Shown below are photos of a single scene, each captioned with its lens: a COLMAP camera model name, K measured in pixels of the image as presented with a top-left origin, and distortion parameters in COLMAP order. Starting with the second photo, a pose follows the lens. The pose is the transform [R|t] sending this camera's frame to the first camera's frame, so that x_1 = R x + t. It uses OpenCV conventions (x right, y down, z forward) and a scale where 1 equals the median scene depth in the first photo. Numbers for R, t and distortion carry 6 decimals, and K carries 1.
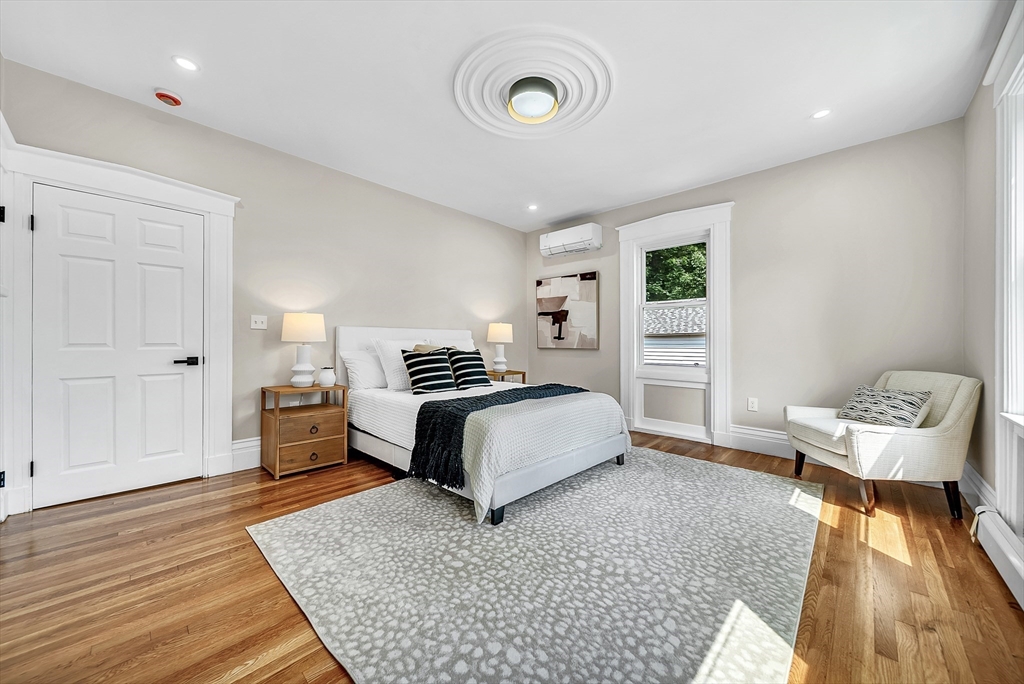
lens RADIAL K [[370.2, 0, 512.0], [0, 370.2, 342.0], [0, 0, 1]] dist [-0.001184, 0.000058]
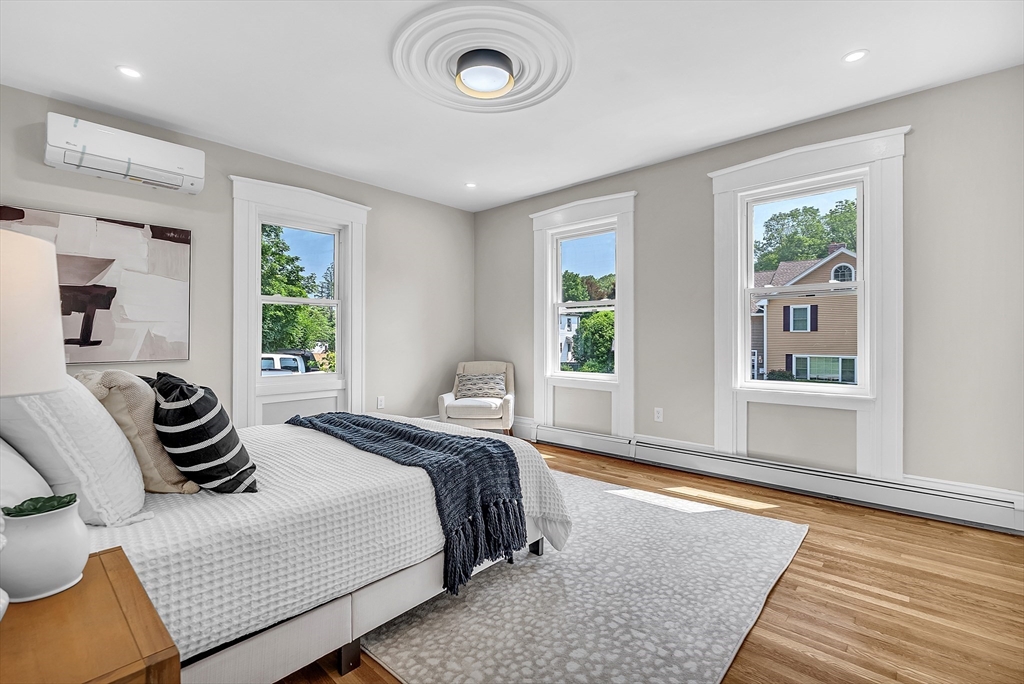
lens RADIAL K [[458.2, 0, 514.4], [0, 458.2, 334.0], [0, 0, 1]] dist [-0.000269, 0.000229]
pose [[-0.028991, 0.002186, 0.999577, -1.011707], [0.002672, 0.999994, -0.002110, -0.038387], [-0.999576, 0.002610, -0.028997, 0.947267]]
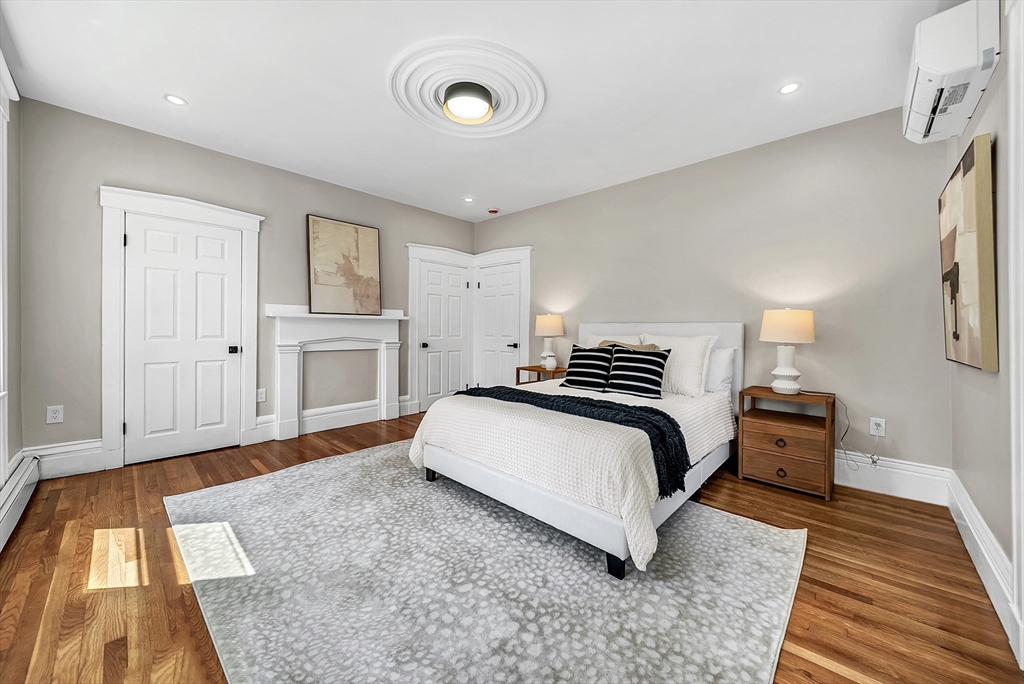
lens RADIAL K [[377.7, 0, 508.5], [0, 377.7, 330.0], [0, 0, 1]] dist [-0.001304, -0.000128]
pose [[-0.001801, -0.003684, -0.999992, 1.090956], [-0.012321, 0.999917, -0.003662, -0.020500], [0.999922, 0.012314, -0.001846, 1.103031]]
